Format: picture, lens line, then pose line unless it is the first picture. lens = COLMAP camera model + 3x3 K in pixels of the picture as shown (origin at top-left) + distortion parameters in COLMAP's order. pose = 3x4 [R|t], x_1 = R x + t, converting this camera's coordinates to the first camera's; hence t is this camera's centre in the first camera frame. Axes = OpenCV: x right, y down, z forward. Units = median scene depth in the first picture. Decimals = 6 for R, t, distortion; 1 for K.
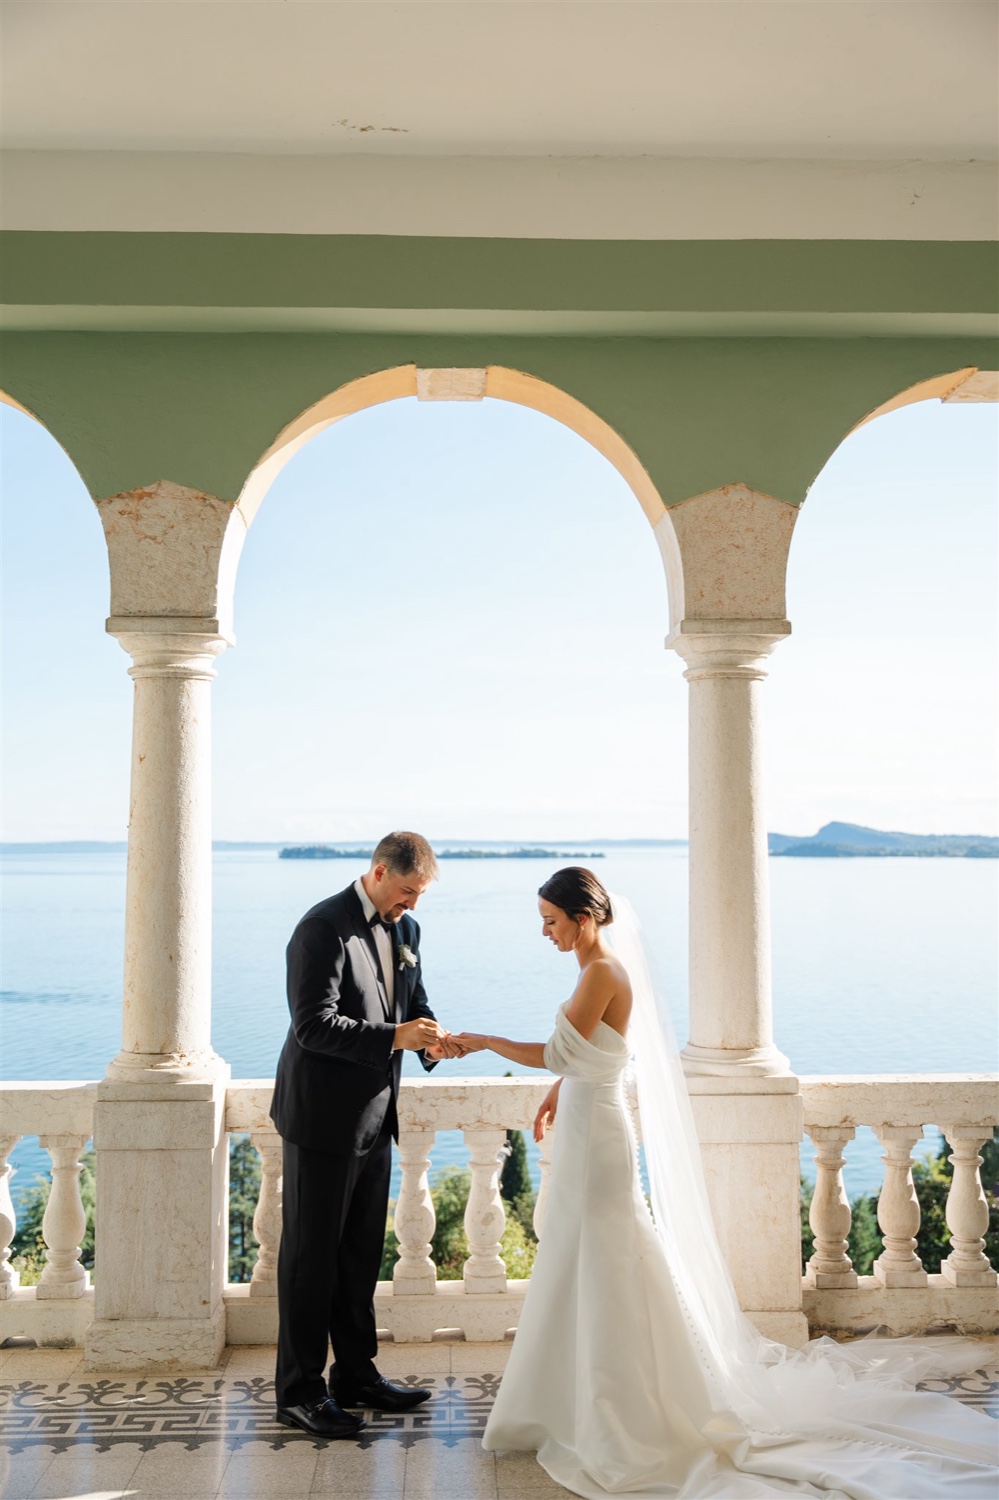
lens RADIAL K [[1414.3, 0, 500.8], [0, 1414.3, 744.5], [0, 0, 1]] dist [0.005733, -0.004840]
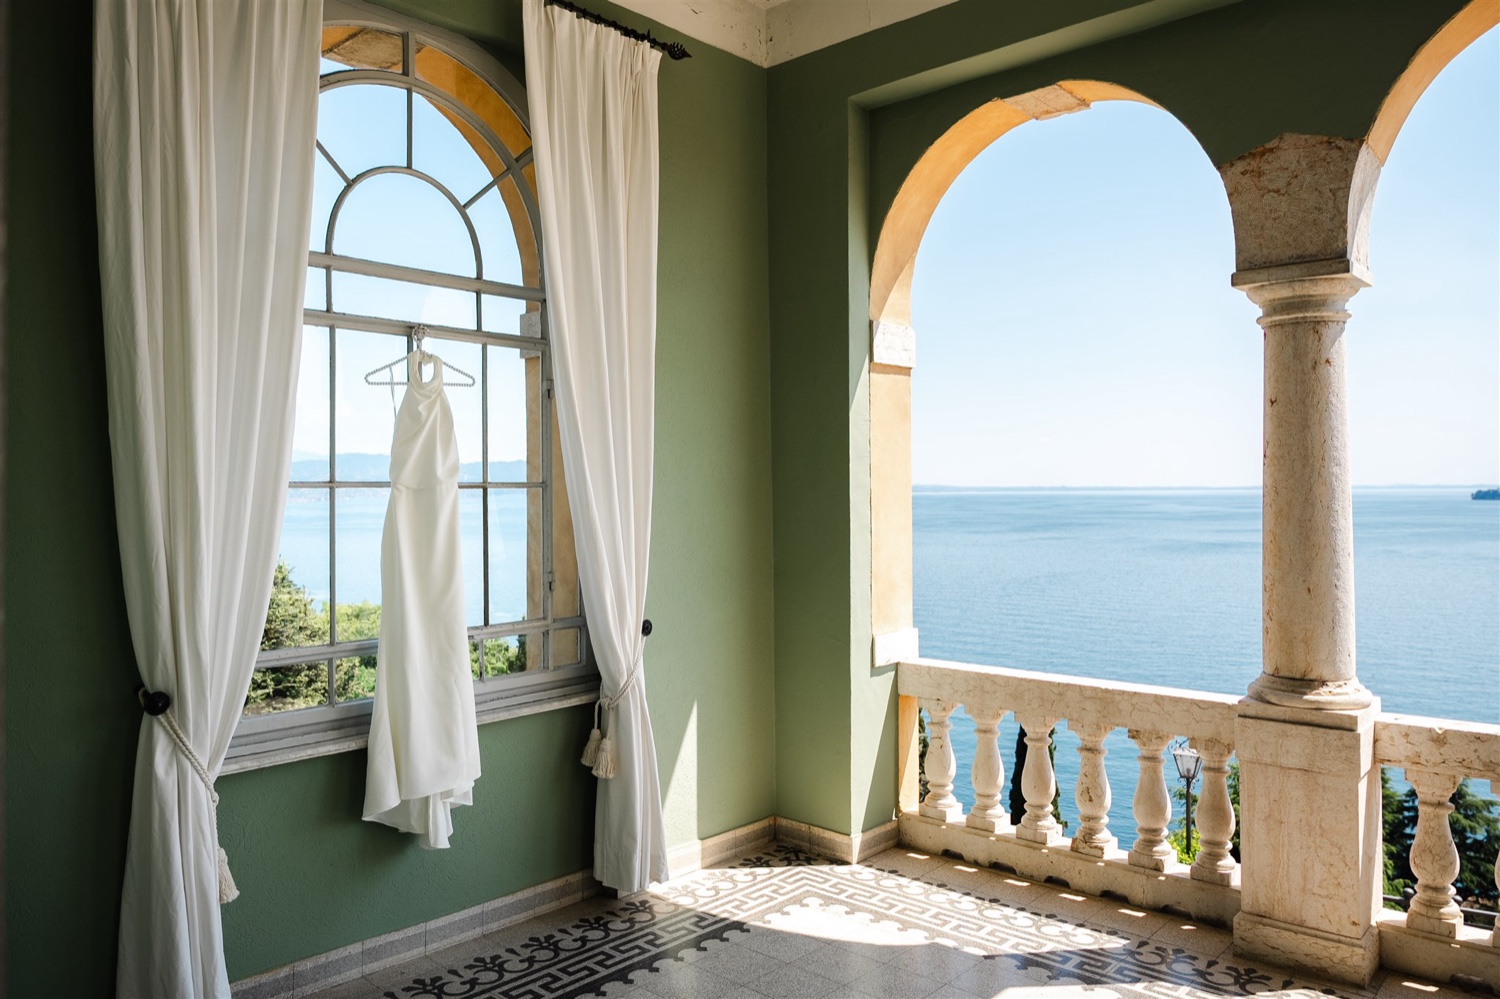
lens RADIAL K [[1062.9, 0, 707.0], [0, 1062.9, 471.0], [0, 0, 1]] dist [-0.005865, -0.009679]
pose [[0.708602, -0.016501, -0.705416, 0.005582], [0.053584, 0.998098, 0.030479, 0.014738], [0.703571, -0.059397, 0.708138, 0.134755]]
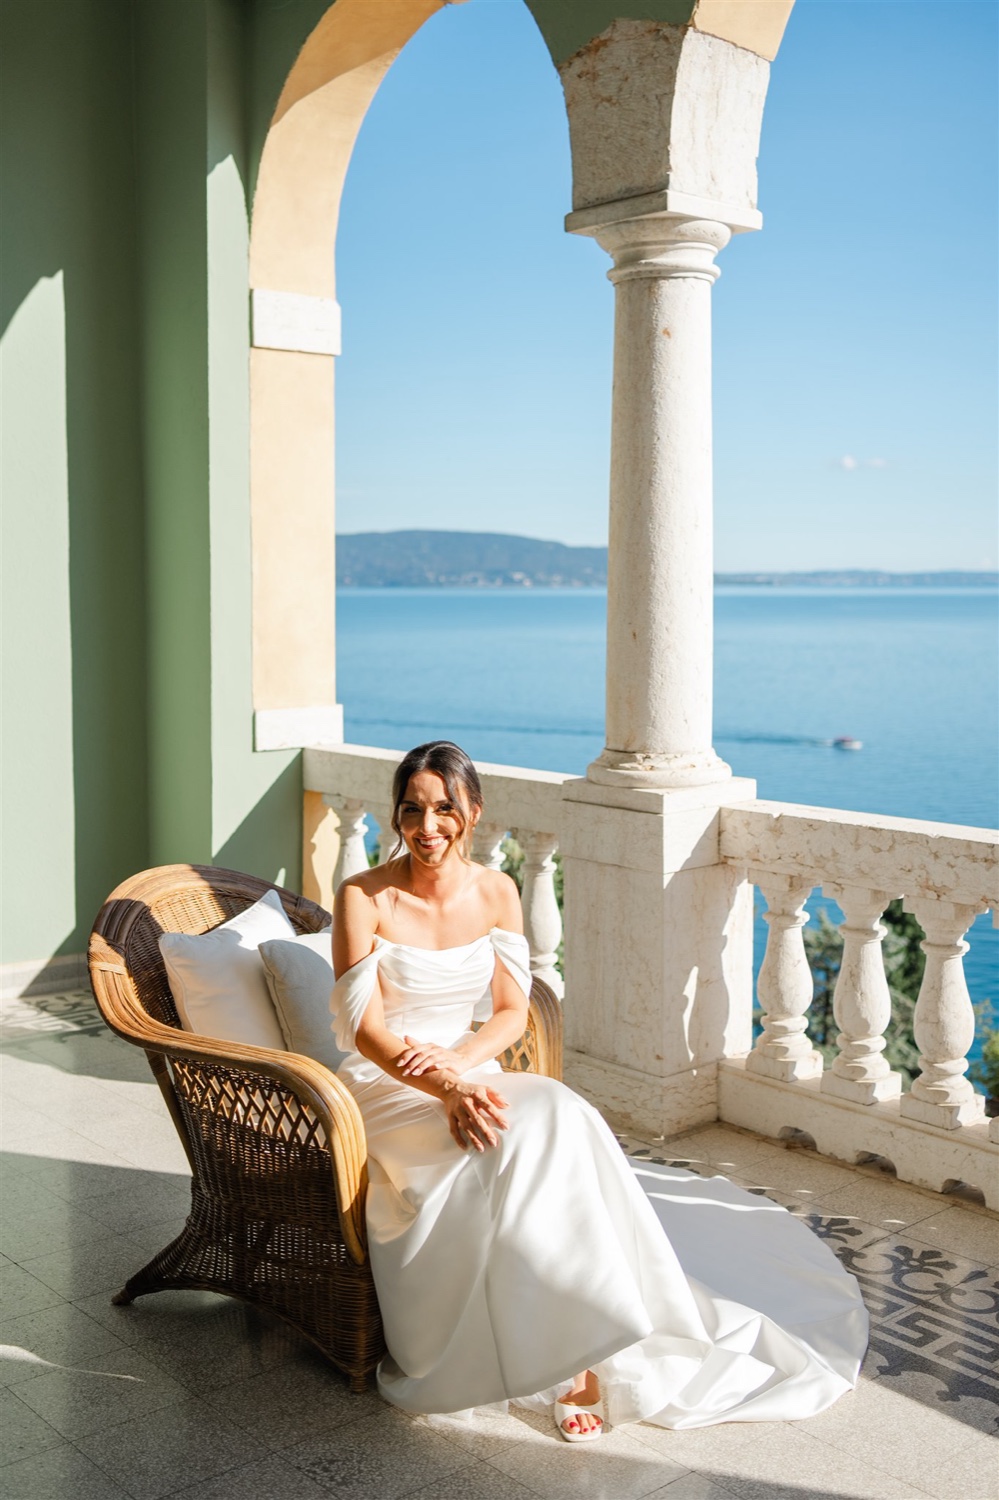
lens RADIAL K [[1611.3, 0, 513.4], [0, 1611.3, 688.2], [0, 0, 1]] dist [0.010508, -0.006183]
pose [[0.637033, 0.054124, -0.768934, 0.421041], [0.050273, 0.992491, 0.111510, 0.074156], [0.769195, -0.109693, 0.629529, 0.363889]]
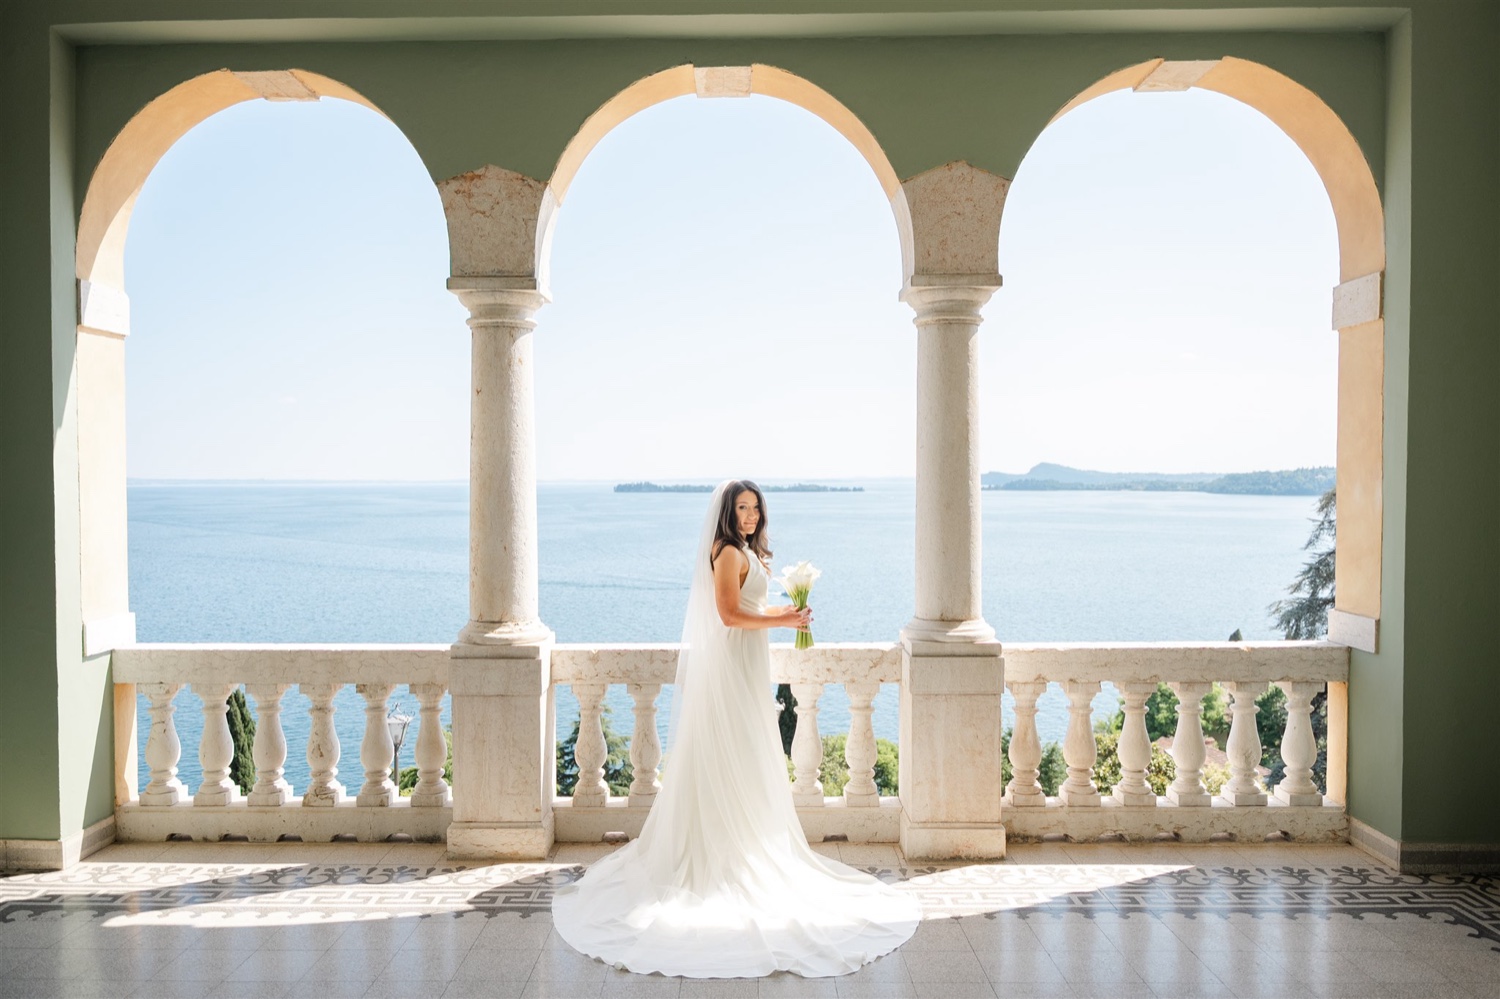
lens RADIAL K [[1083.6, 0, 733.3], [0, 1083.6, 510.5], [0, 0, 1]] dist [-0.004607, -0.000121]
pose [[0.998866, -0.000862, -0.047609, 0.018249], [0.005439, 0.995359, 0.096077, 0.023874], [0.047306, -0.096227, 0.994235, 0.042683]]
